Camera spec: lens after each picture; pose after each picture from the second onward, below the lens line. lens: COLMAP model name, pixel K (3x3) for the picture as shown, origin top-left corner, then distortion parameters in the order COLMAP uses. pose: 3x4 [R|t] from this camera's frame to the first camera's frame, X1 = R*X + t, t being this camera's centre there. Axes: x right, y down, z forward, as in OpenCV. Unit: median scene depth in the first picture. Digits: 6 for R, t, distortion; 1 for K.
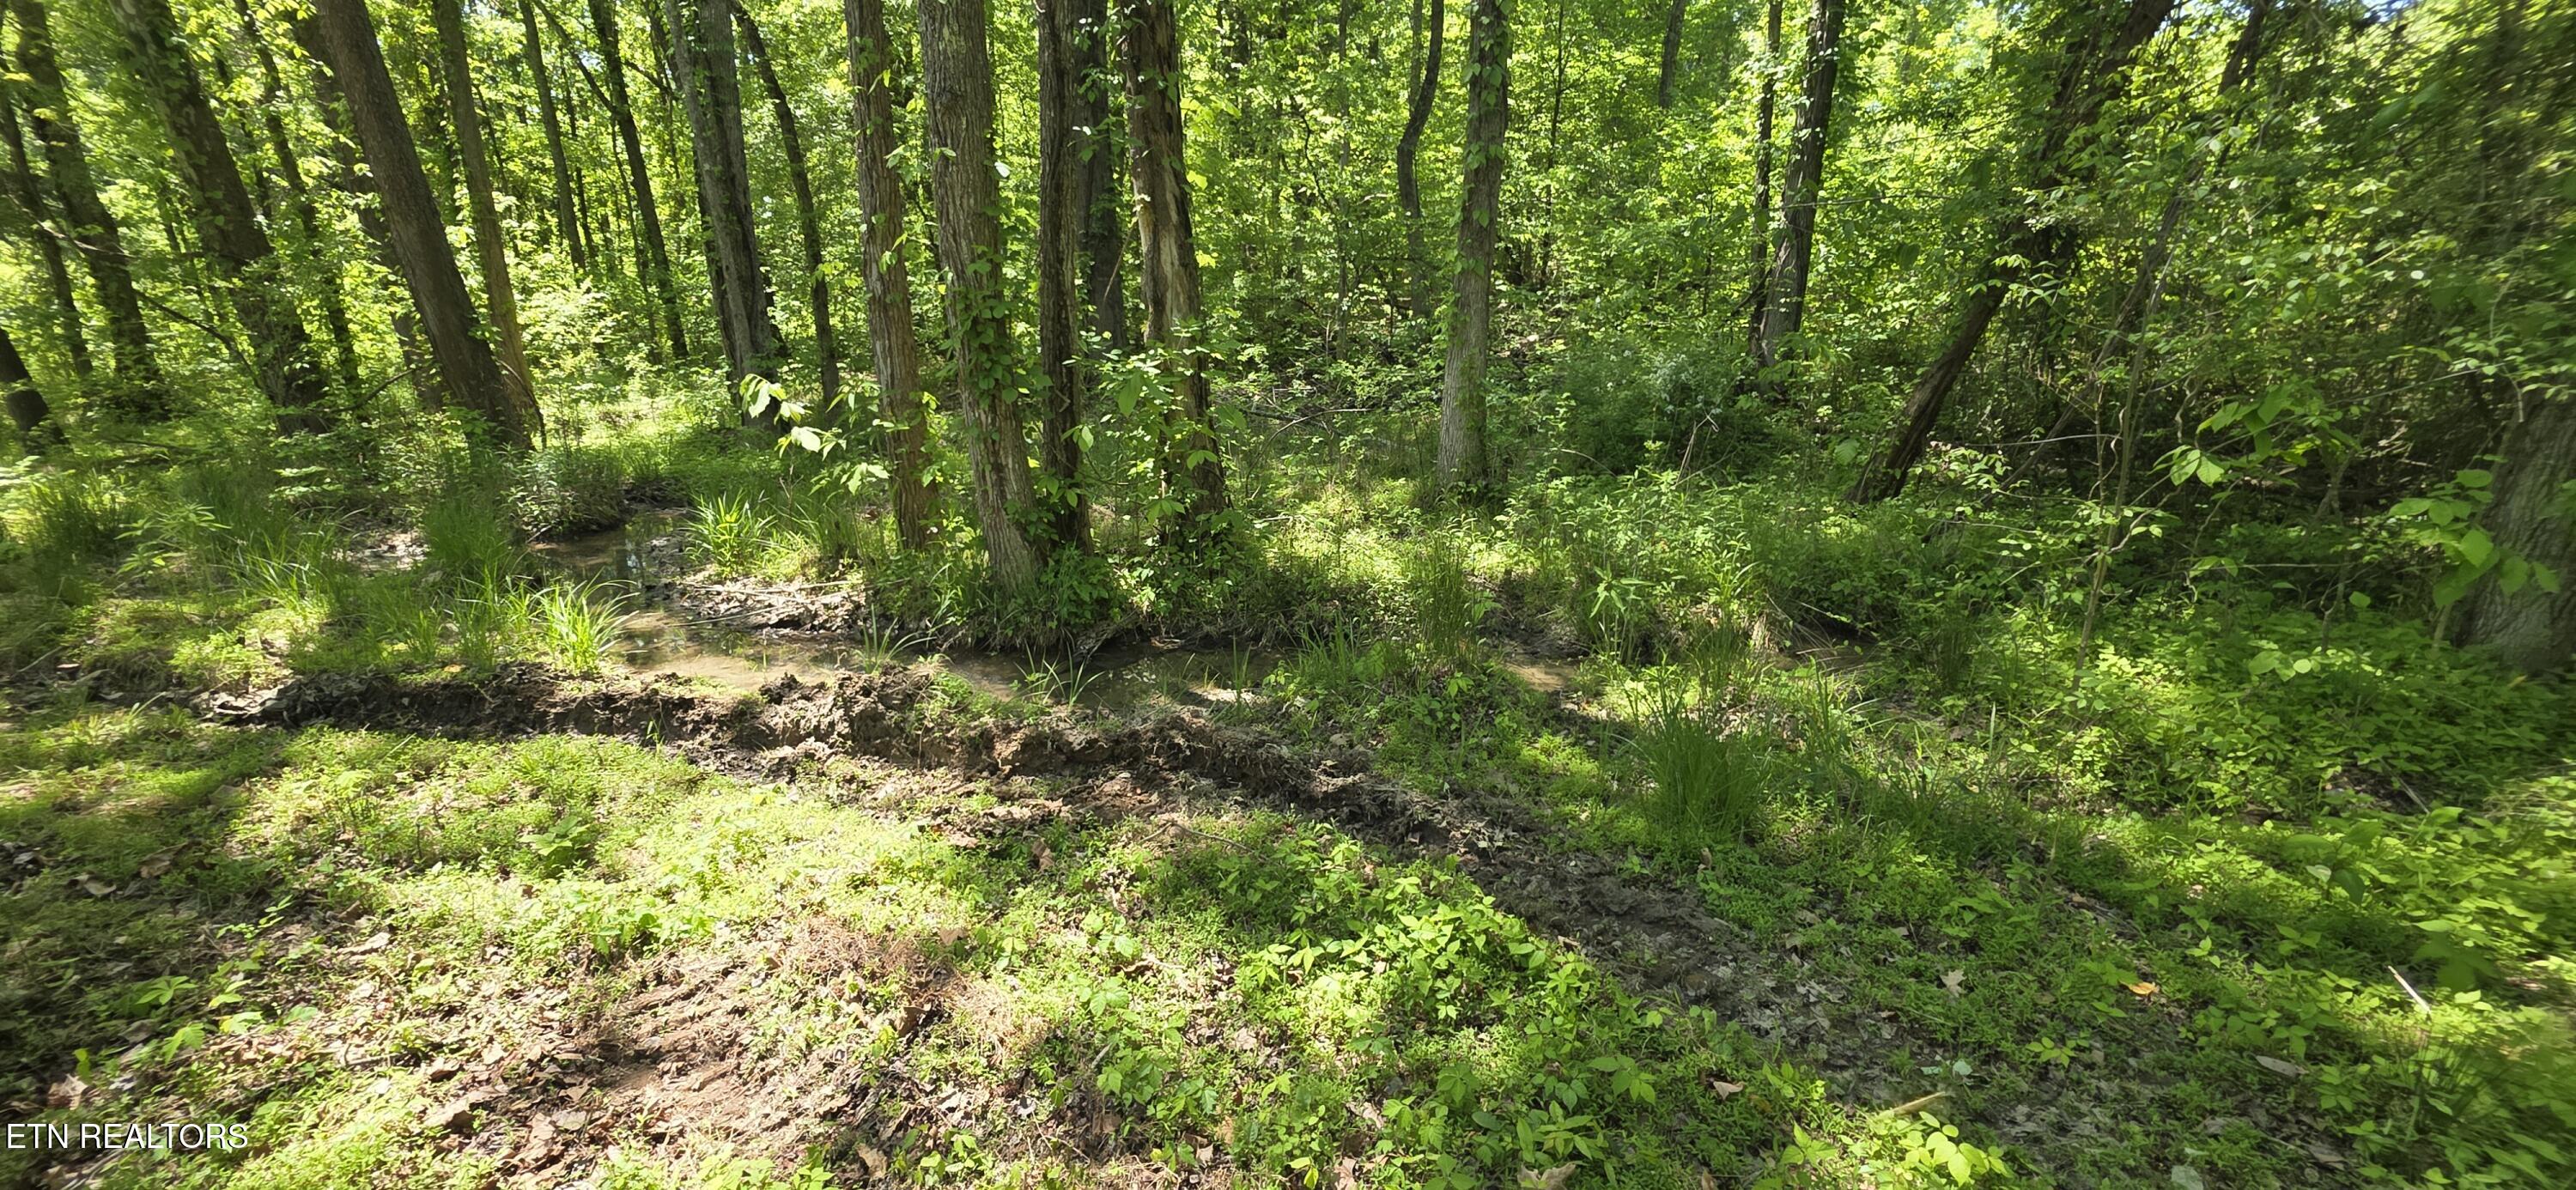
lens RADIAL K [[1036.0, 0, 1295.2], [0, 1036.0, 592.4], [0, 0, 1]] dist [0.001384, -0.000545]
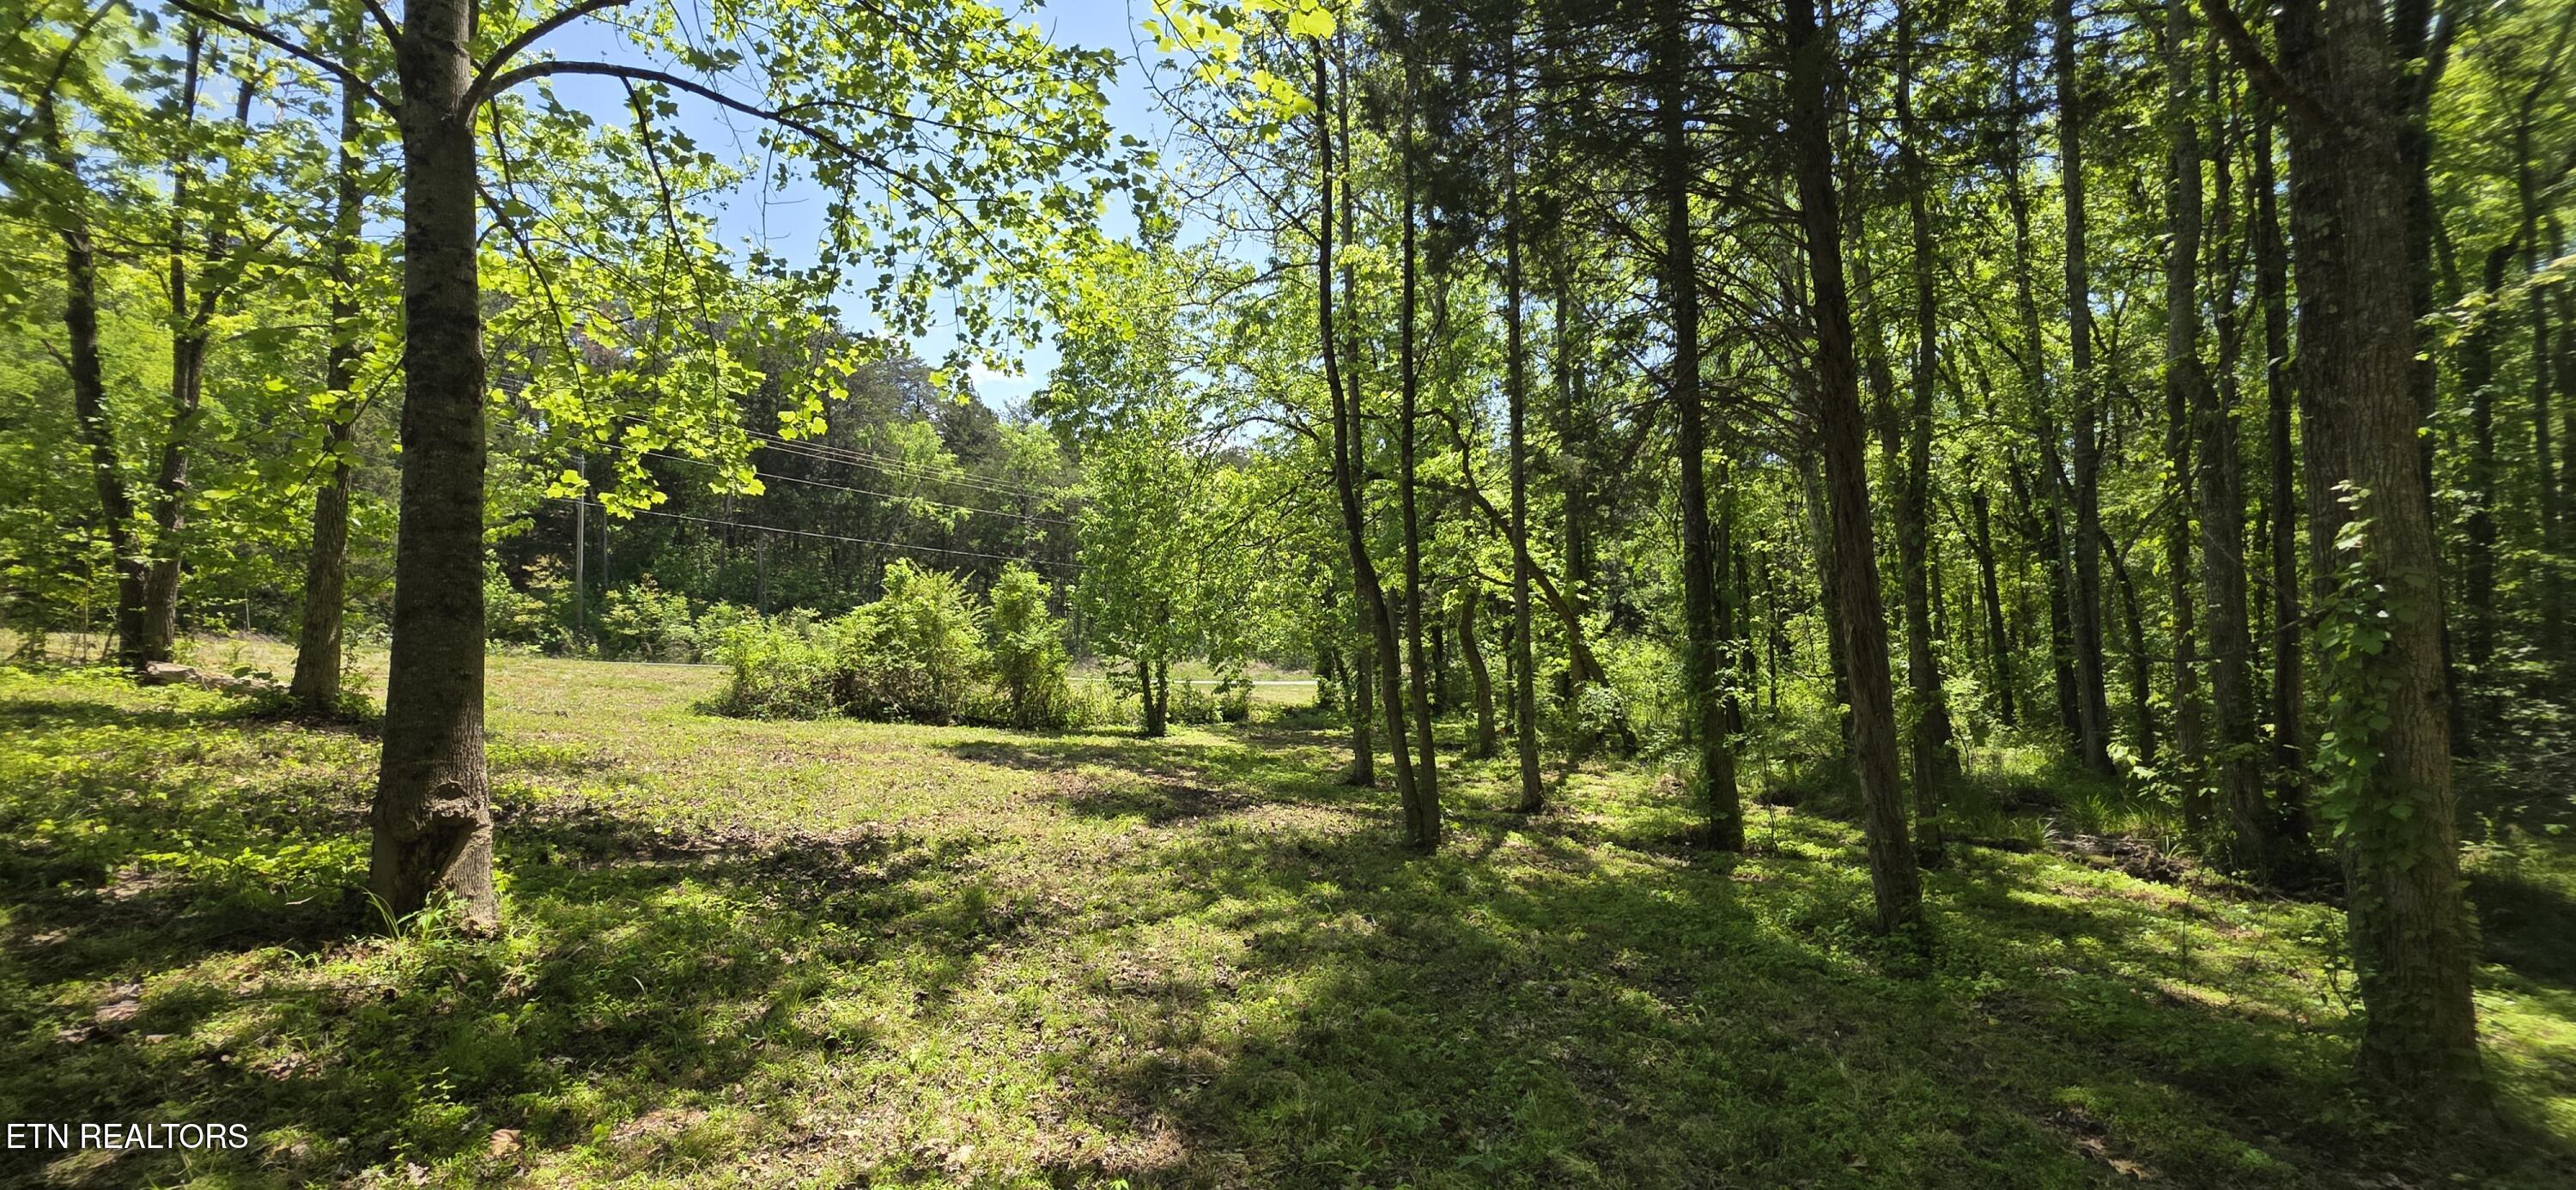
lens RADIAL K [[1036.0, 0, 1295.2], [0, 1036.0, 592.4], [0, 0, 1]] dist [0.001384, -0.000545]
pose [[0.465588, -0.063207, -0.882742, 0.680972], [-0.226319, 0.955777, -0.187805, 0.314028], [0.855574, 0.287221, 0.430693, -1.638581]]
